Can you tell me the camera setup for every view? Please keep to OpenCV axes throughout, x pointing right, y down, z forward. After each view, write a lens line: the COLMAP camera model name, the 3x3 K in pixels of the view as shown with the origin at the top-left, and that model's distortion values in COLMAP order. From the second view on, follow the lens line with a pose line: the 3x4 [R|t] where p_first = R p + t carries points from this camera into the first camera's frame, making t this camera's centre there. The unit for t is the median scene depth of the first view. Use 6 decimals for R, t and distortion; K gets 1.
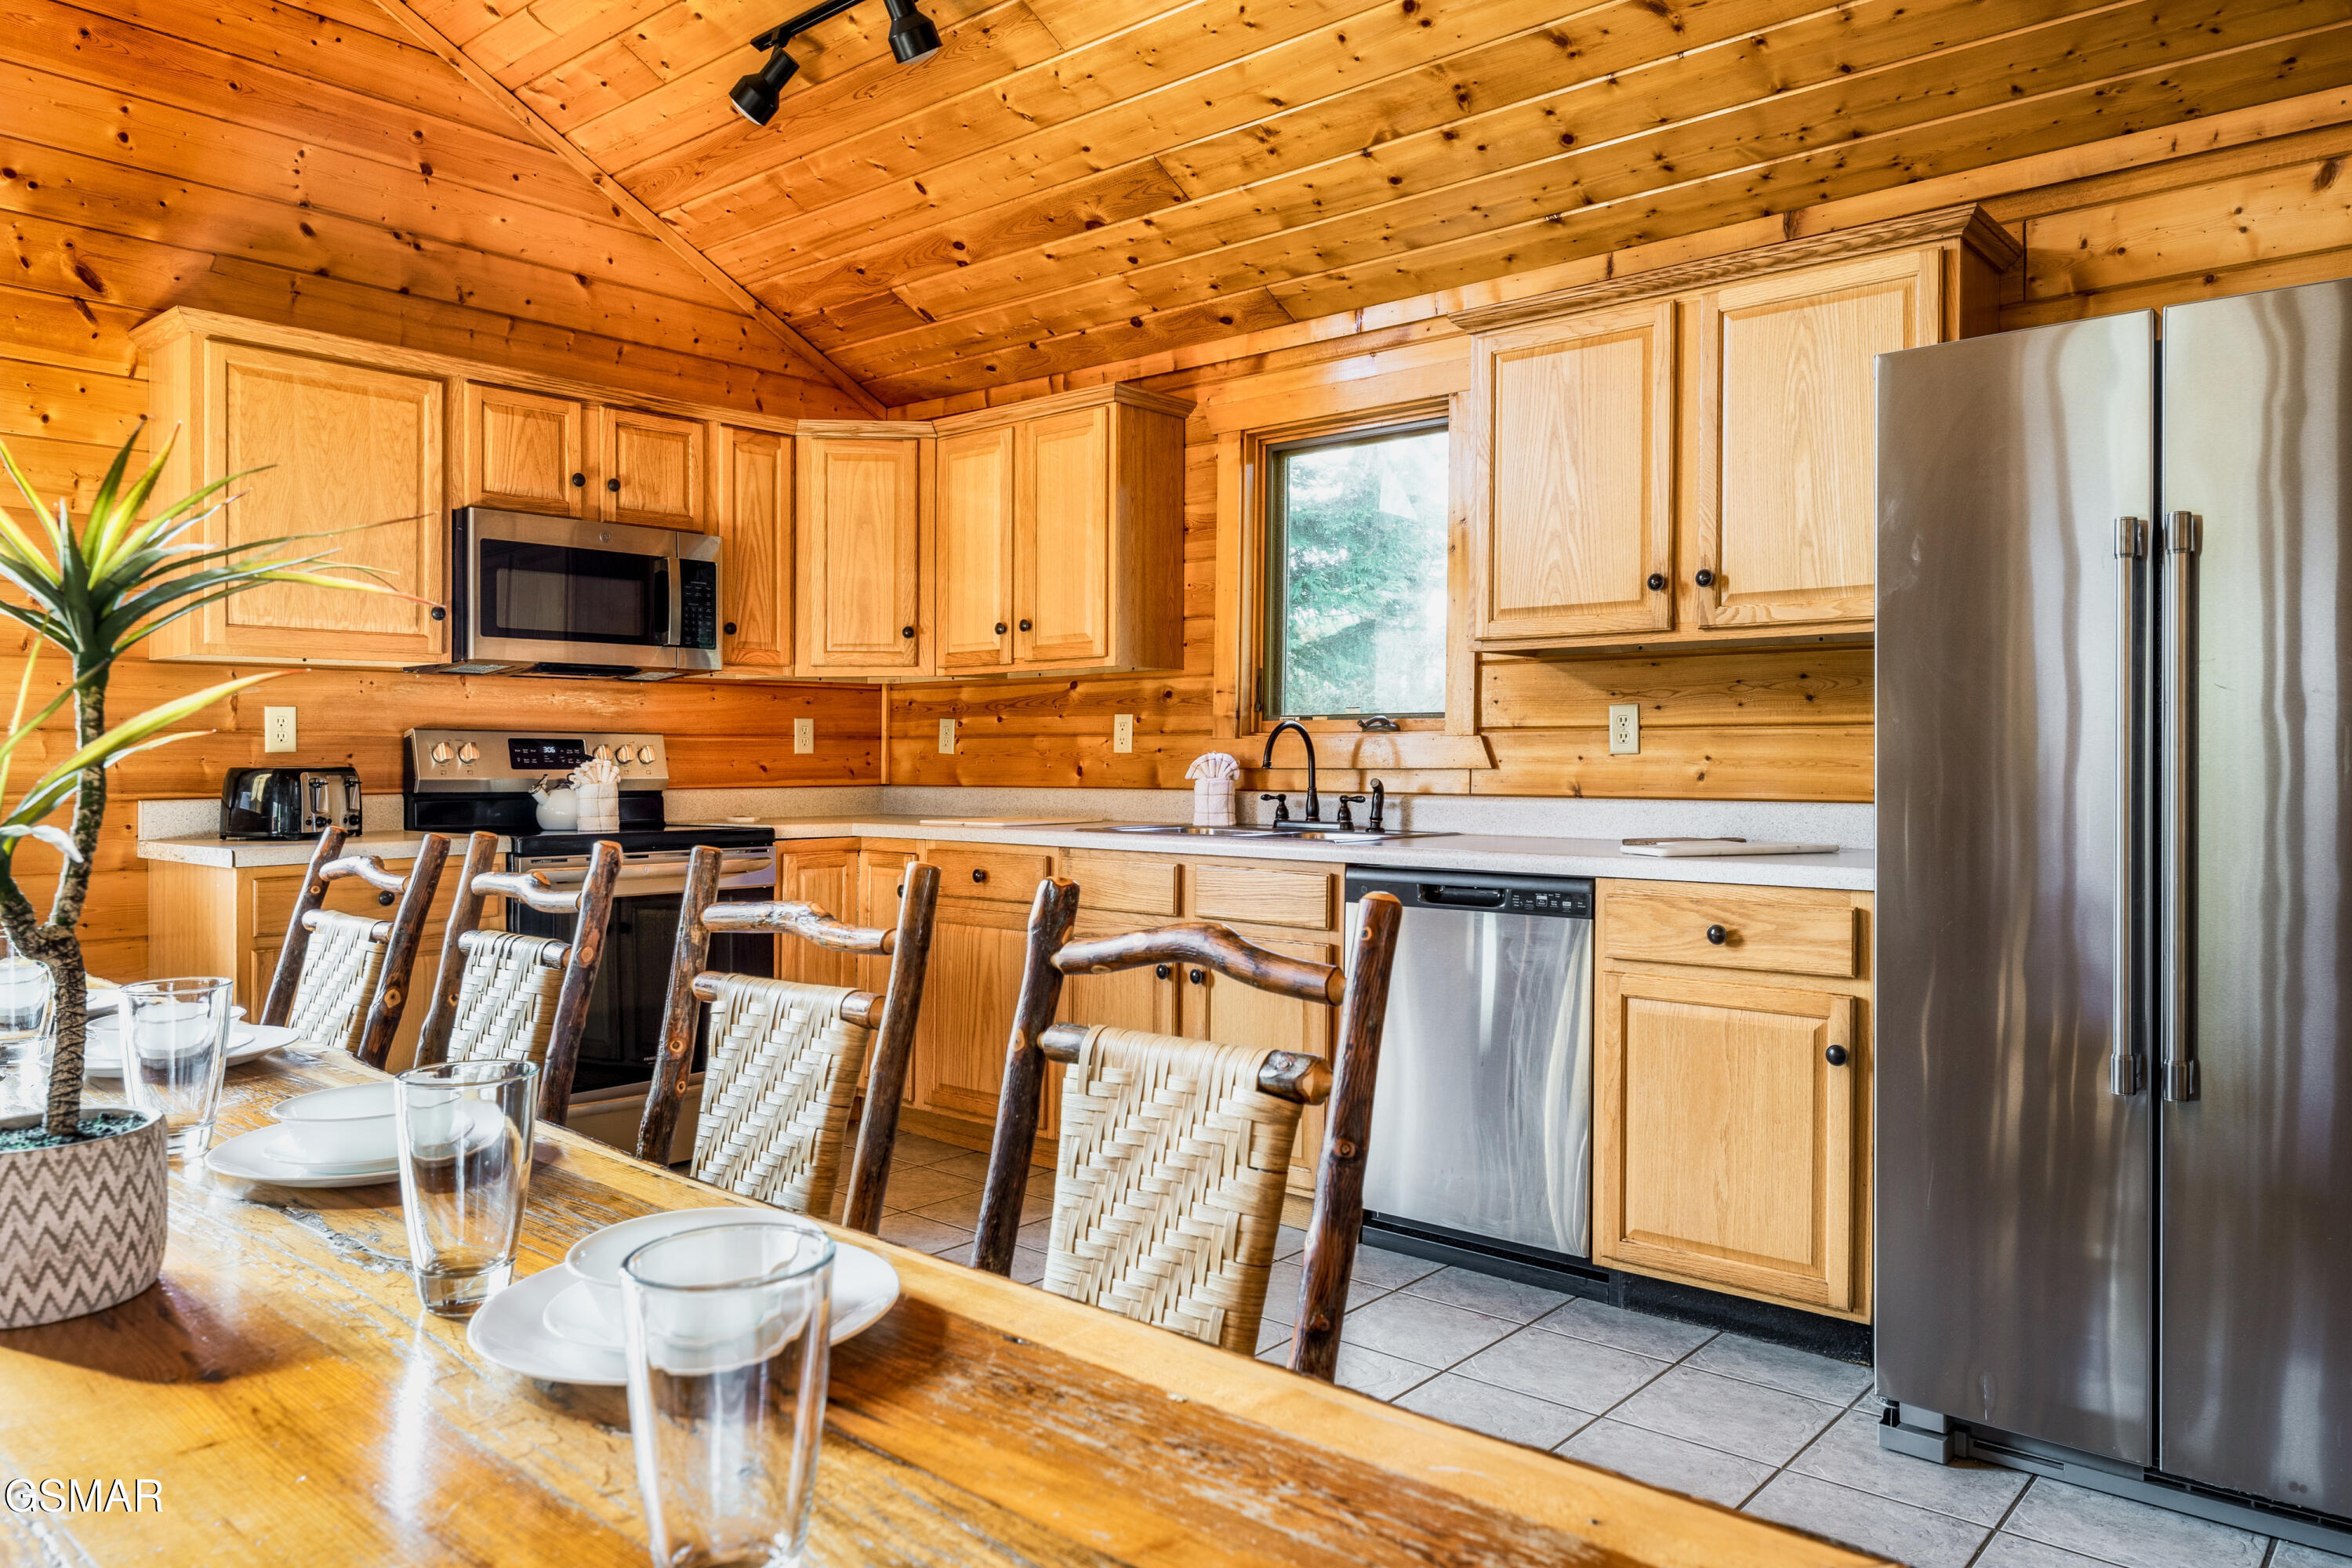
lens RADIAL K [[1587.0, 0, 1154.5], [0, 1587.0, 800.3], [0, 0, 1]] dist [0.007320, -0.000969]
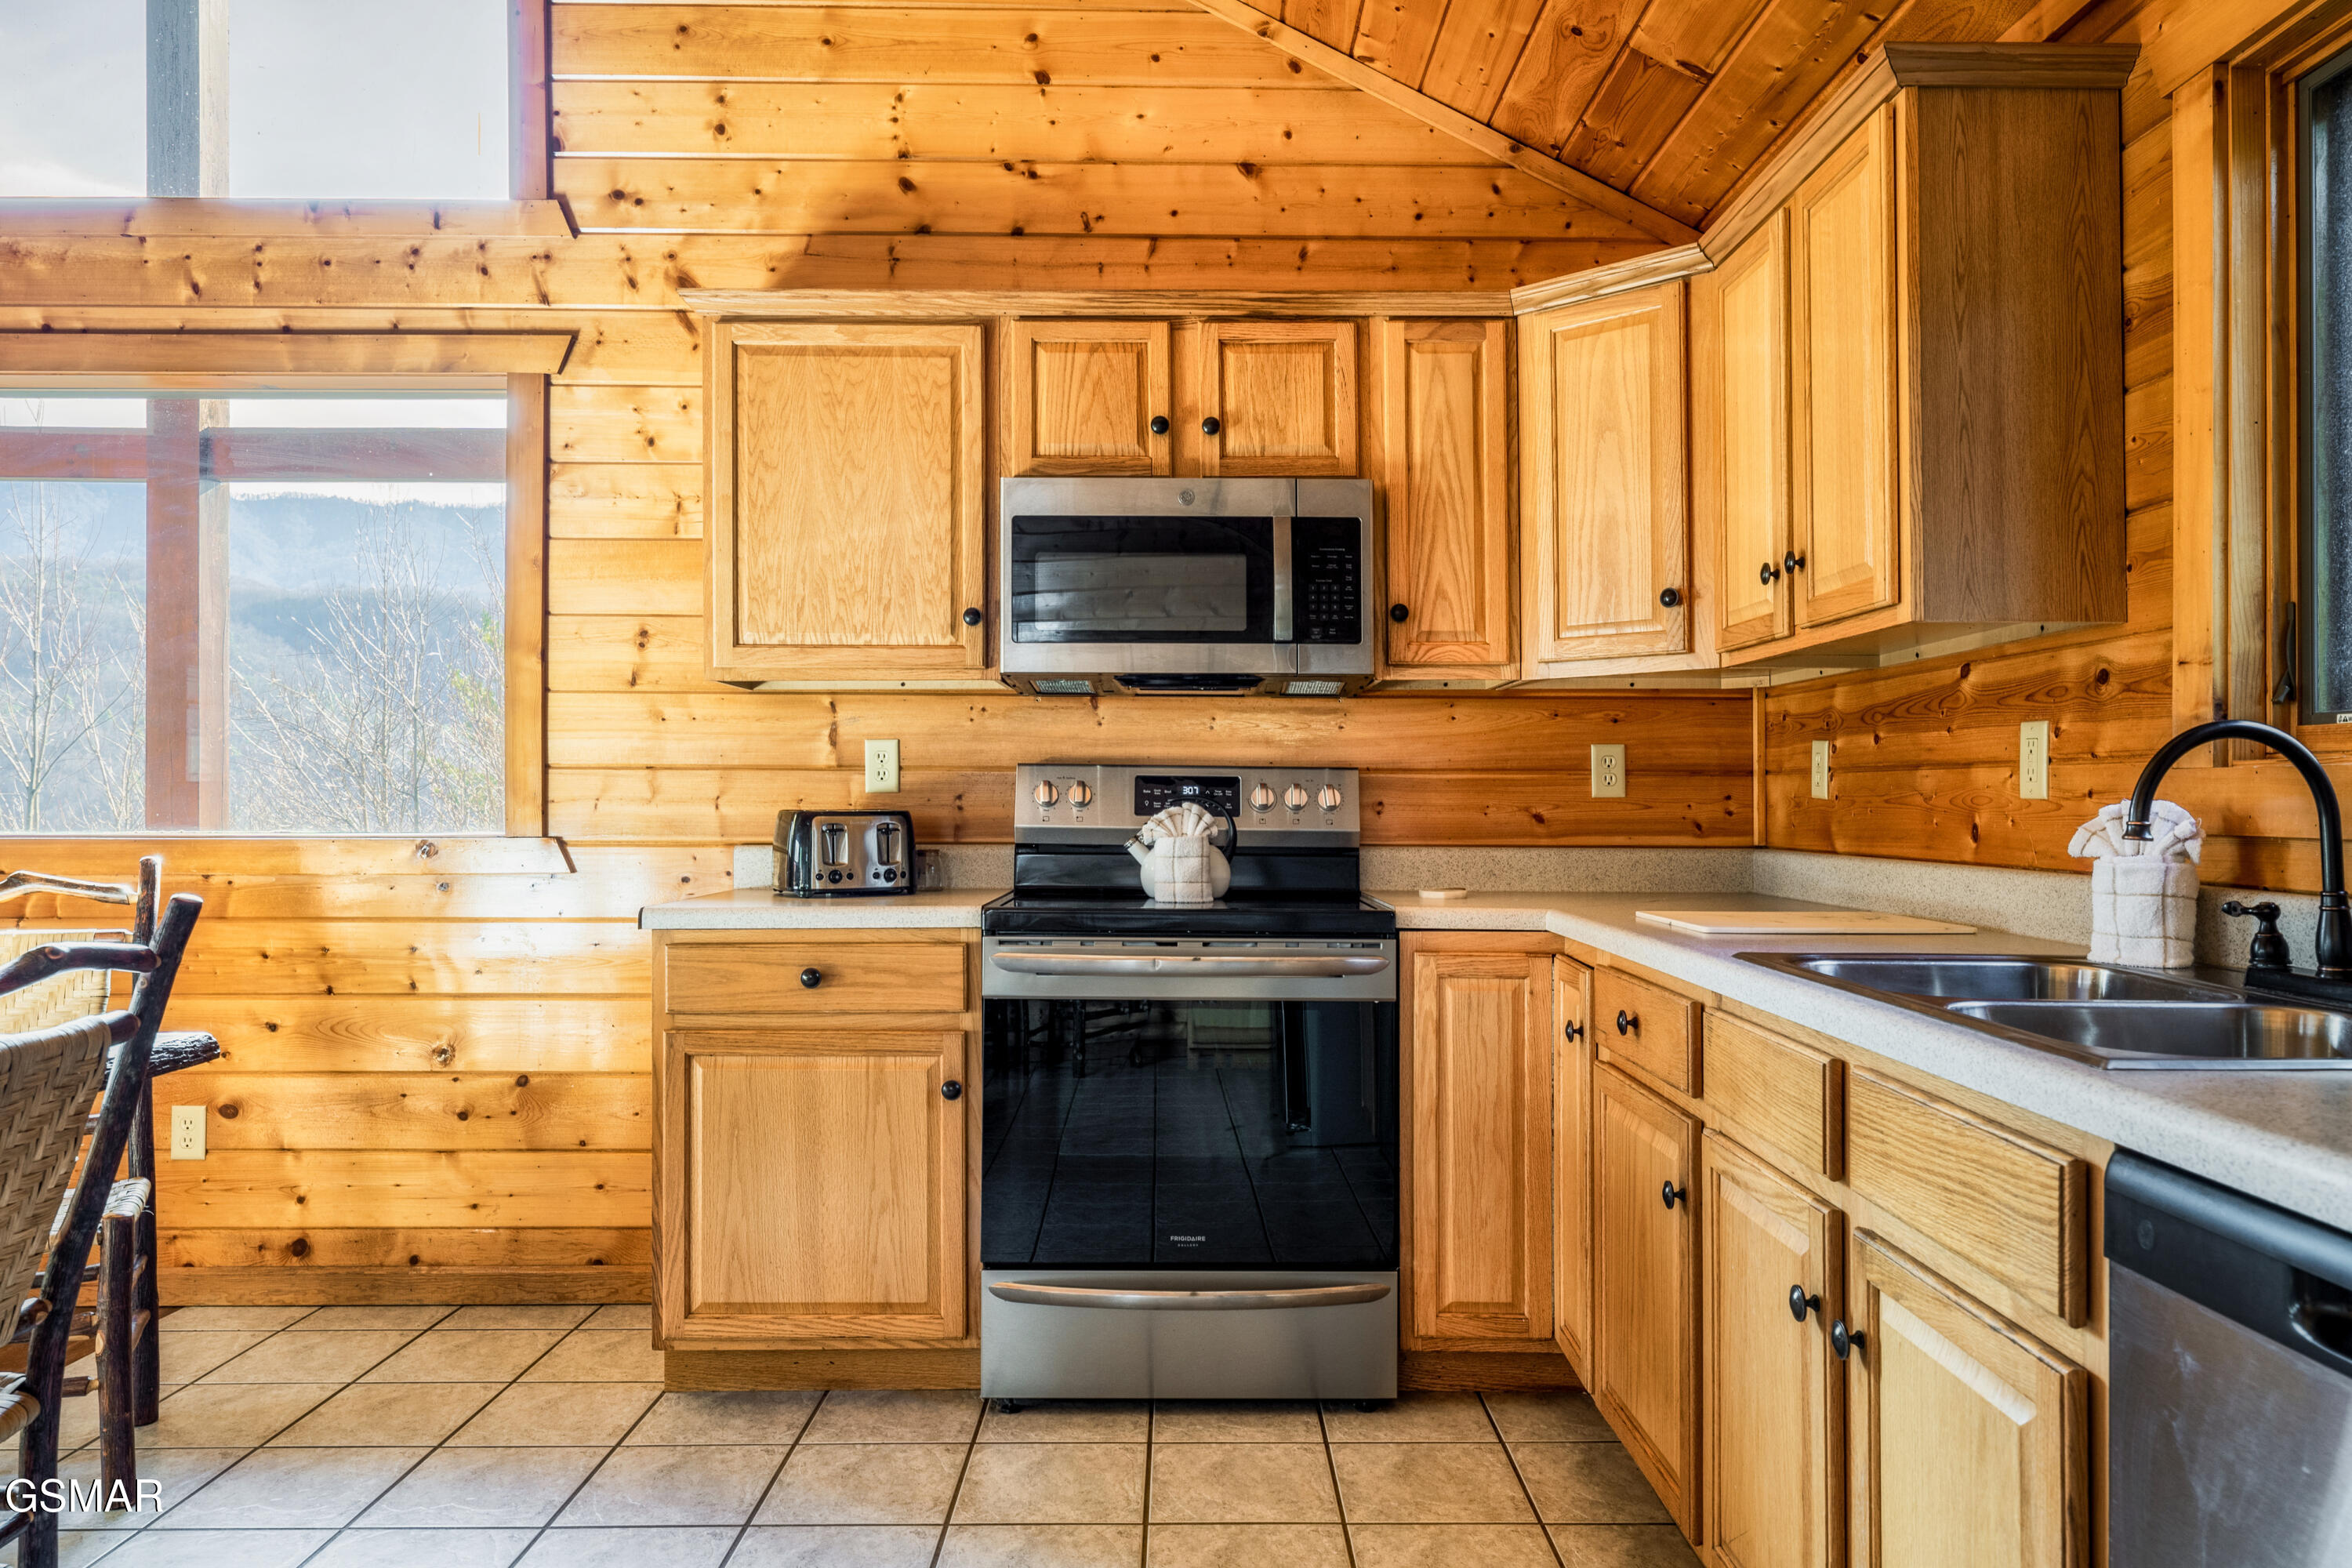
lens RADIAL K [[1587.0, 0, 1219.5], [0, 1587.0, 770.9], [0, 0, 1]] dist [0.007320, -0.000969]
pose [[0.671750, -0.007377, -0.740741, 0.204538], [-0.025924, 0.999104, -0.033460, -0.017203], [0.740324, 0.041679, 0.670956, 0.538225]]
